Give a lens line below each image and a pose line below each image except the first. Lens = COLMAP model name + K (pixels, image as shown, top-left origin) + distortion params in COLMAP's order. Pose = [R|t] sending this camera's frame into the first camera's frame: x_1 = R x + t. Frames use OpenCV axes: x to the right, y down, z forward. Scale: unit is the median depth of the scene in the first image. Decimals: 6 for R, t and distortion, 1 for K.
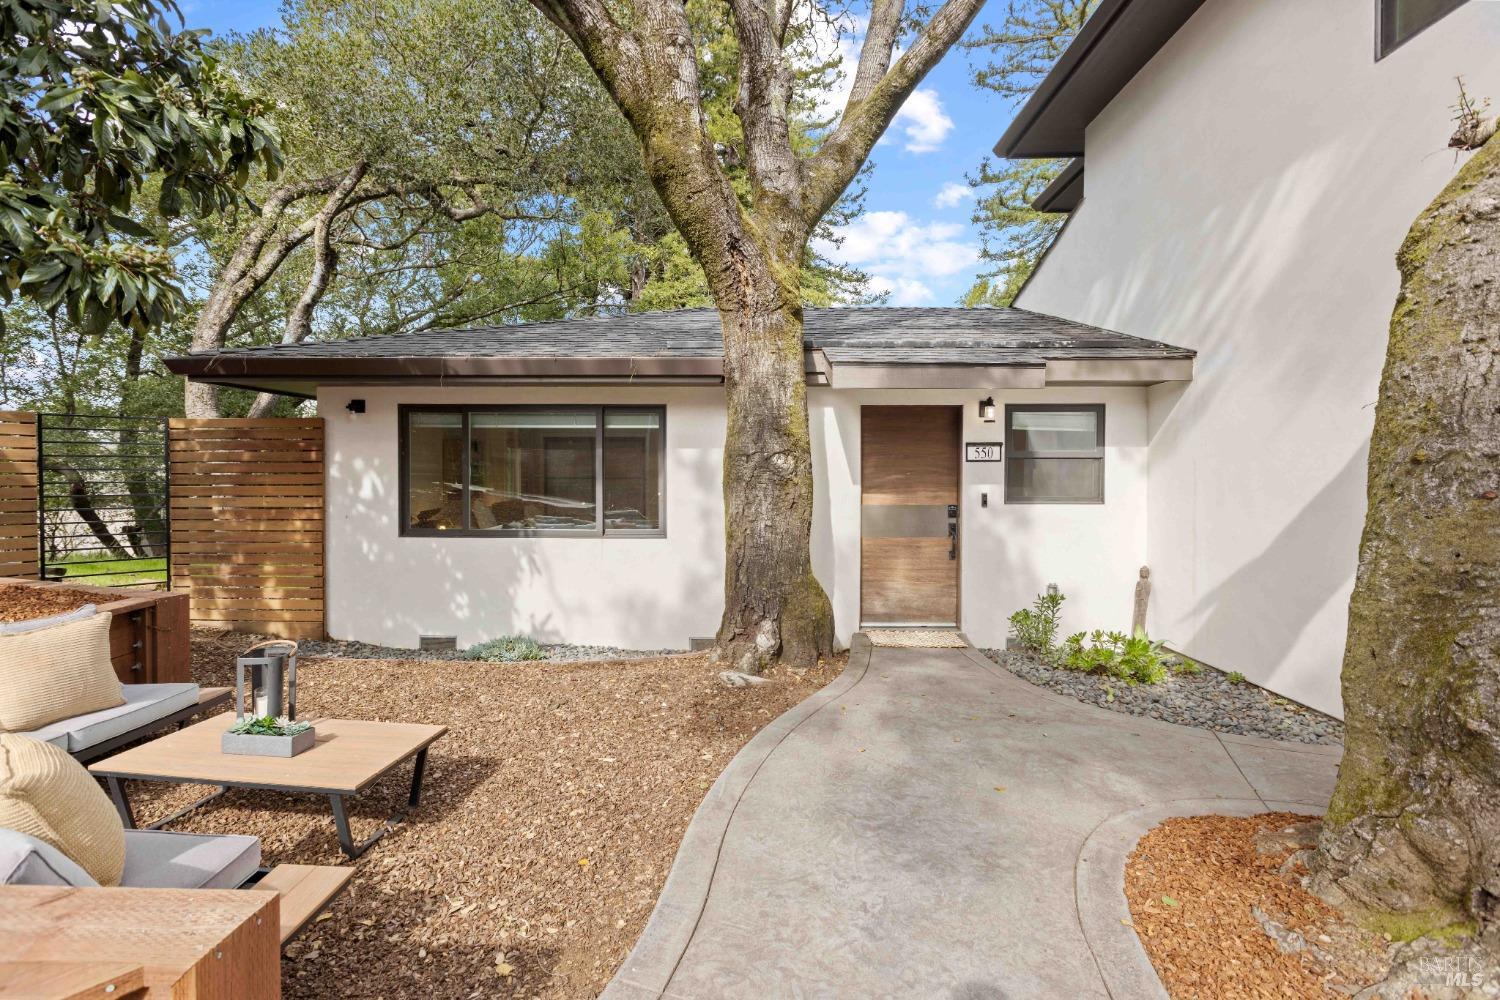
lens RADIAL K [[663.3, 0, 750.0], [0, 663.3, 500.0], [0, 0, 1]] dist [0.001320, 0.000140]
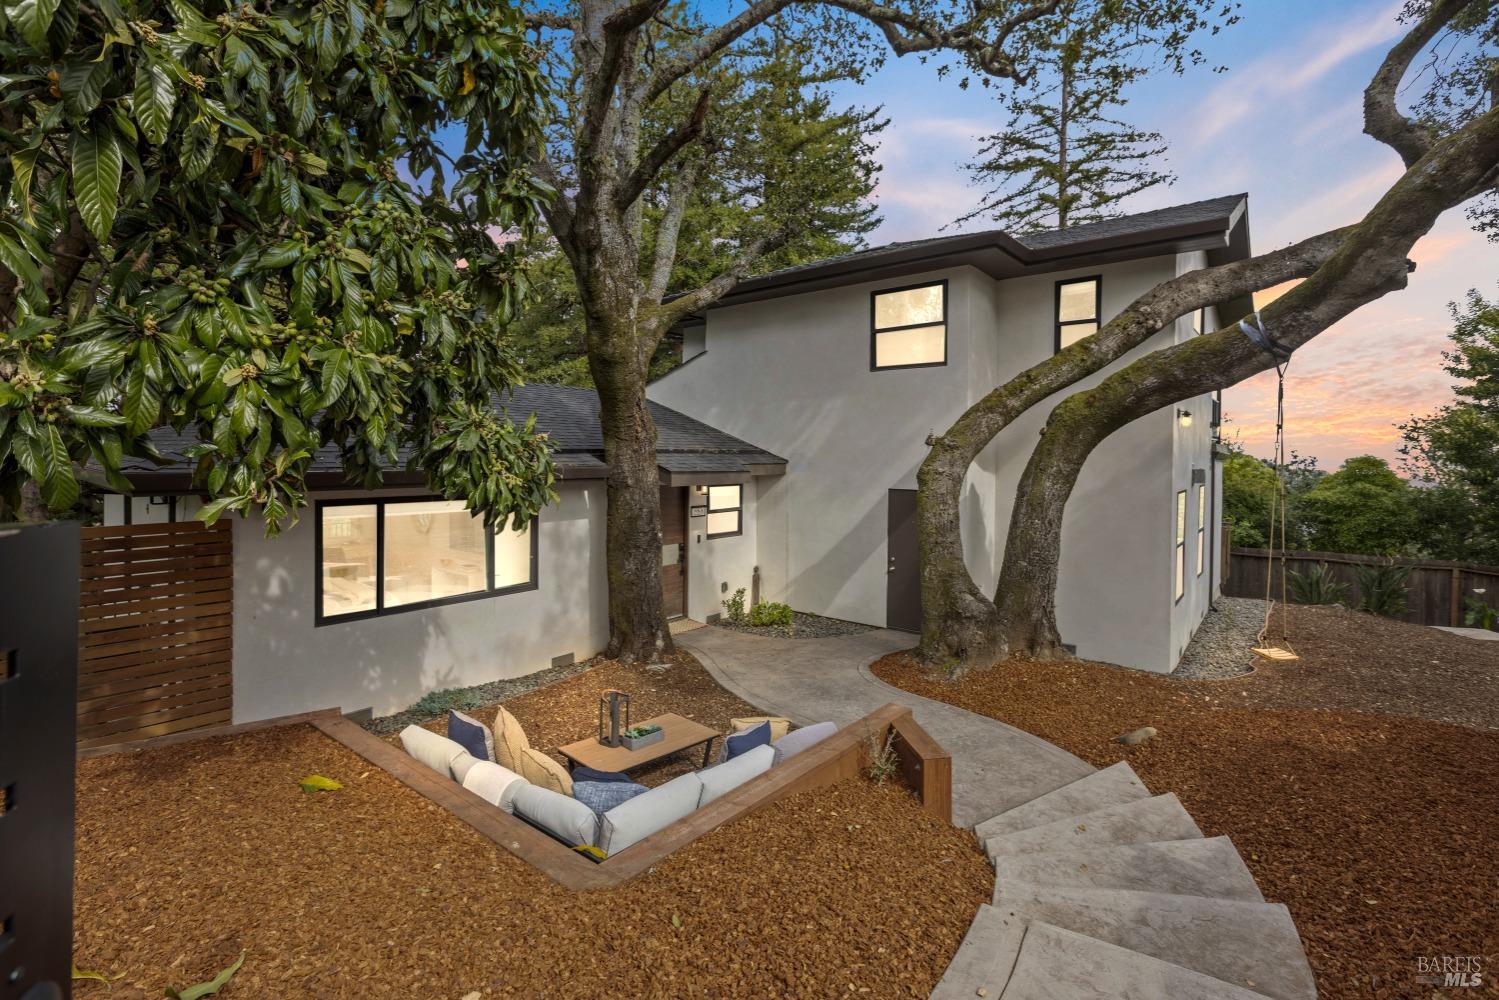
lens RADIAL K [[697.6, 0, 752.9], [0, 697.6, 489.1], [0, 0, 1]] dist [0.001506, 0.000165]
pose [[0.608356, -0.038878, 0.792711, -0.986144], [0.016516, 0.999203, 0.036330, -0.192232], [-0.793492, -0.009009, 0.608514, -0.203600]]
